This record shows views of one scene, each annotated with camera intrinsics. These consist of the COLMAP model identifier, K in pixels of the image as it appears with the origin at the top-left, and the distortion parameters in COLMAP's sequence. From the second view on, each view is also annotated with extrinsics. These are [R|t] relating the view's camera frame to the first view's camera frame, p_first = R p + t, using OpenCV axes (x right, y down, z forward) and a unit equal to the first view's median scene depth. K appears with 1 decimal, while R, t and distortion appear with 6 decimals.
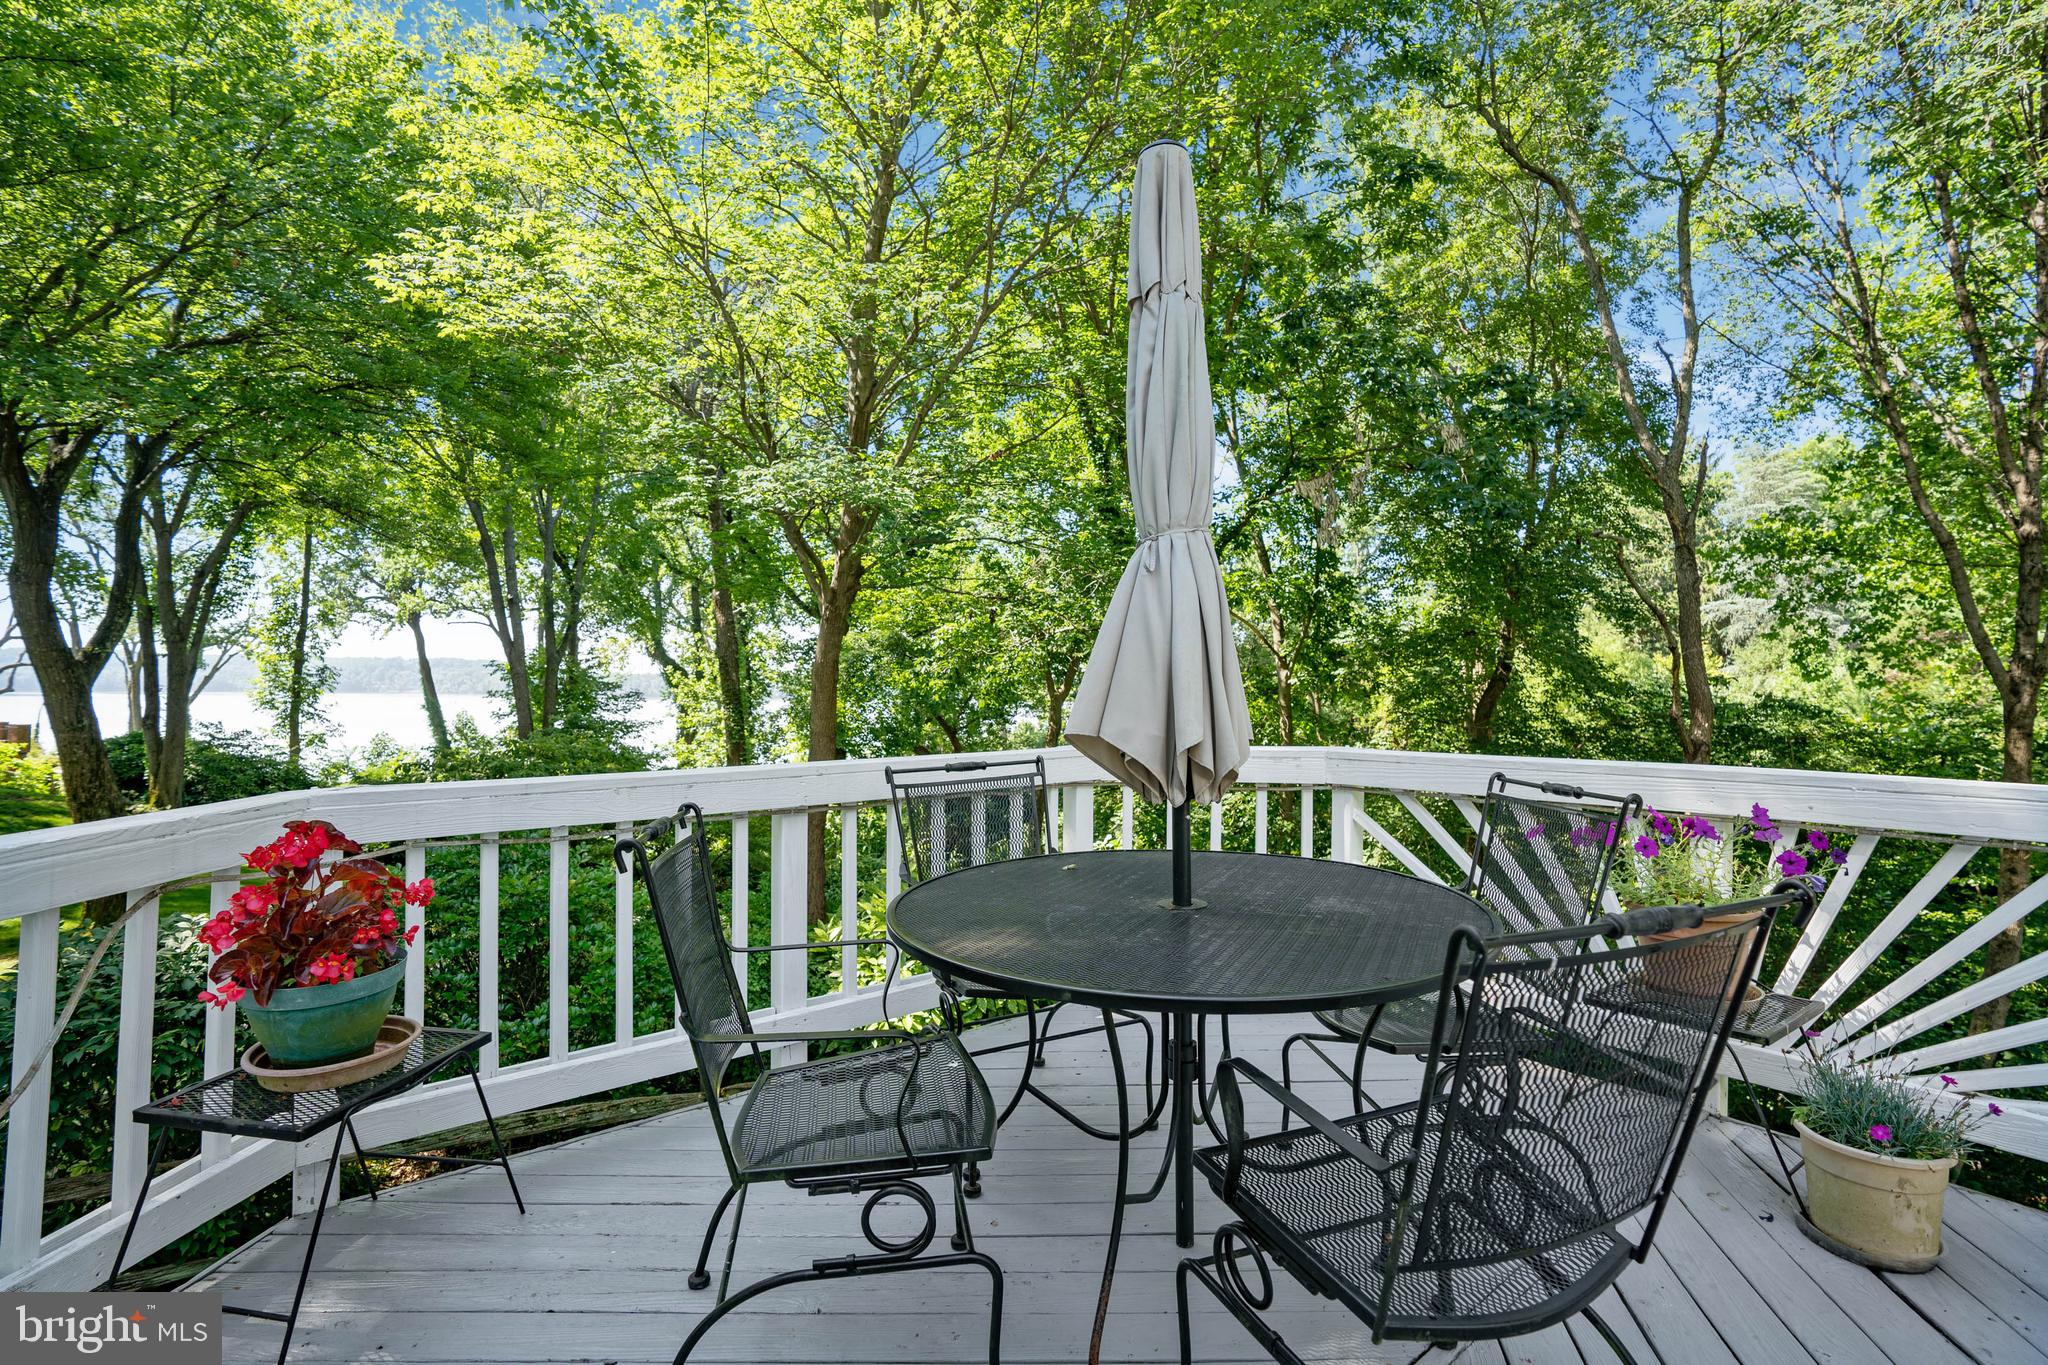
lens RADIAL K [[959.9, 0, 1024.4], [0, 959.9, 674.6], [0, 0, 1]] dist [-0.029696, 0.001859]
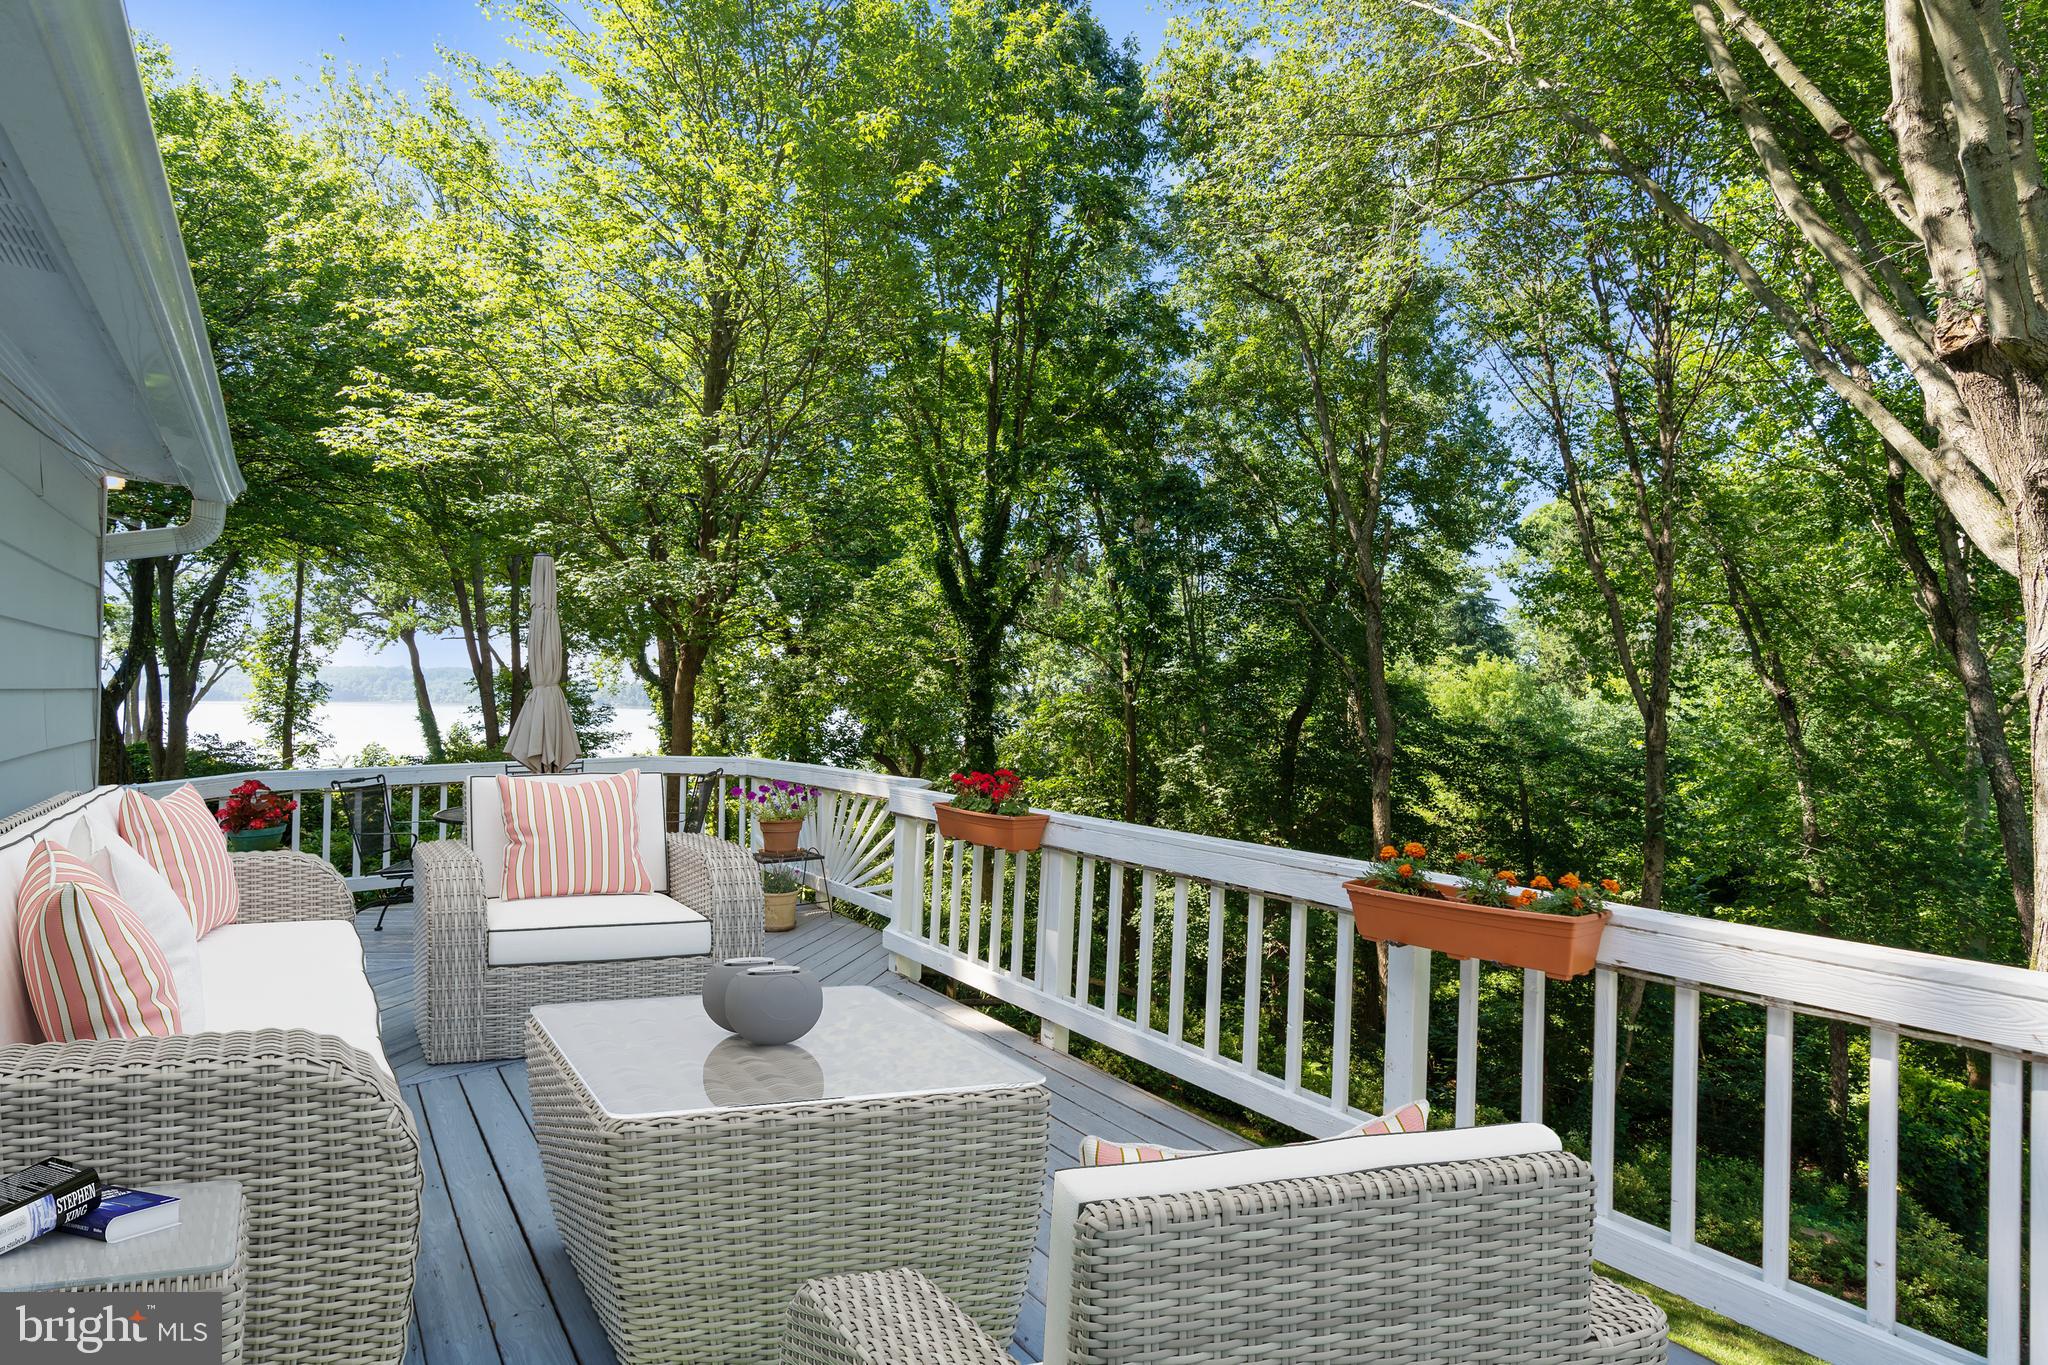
lens RADIAL K [[950.6, 0, 1029.5], [0, 950.6, 689.2], [0, 0, 1]] dist [-0.003582, -0.000854]
pose [[0.999994, 0.003059, 0.001730, 0.103076], [-0.003065, 0.999990, 0.003238, -0.008943], [-0.001720, -0.003243, 0.999993, -0.121671]]
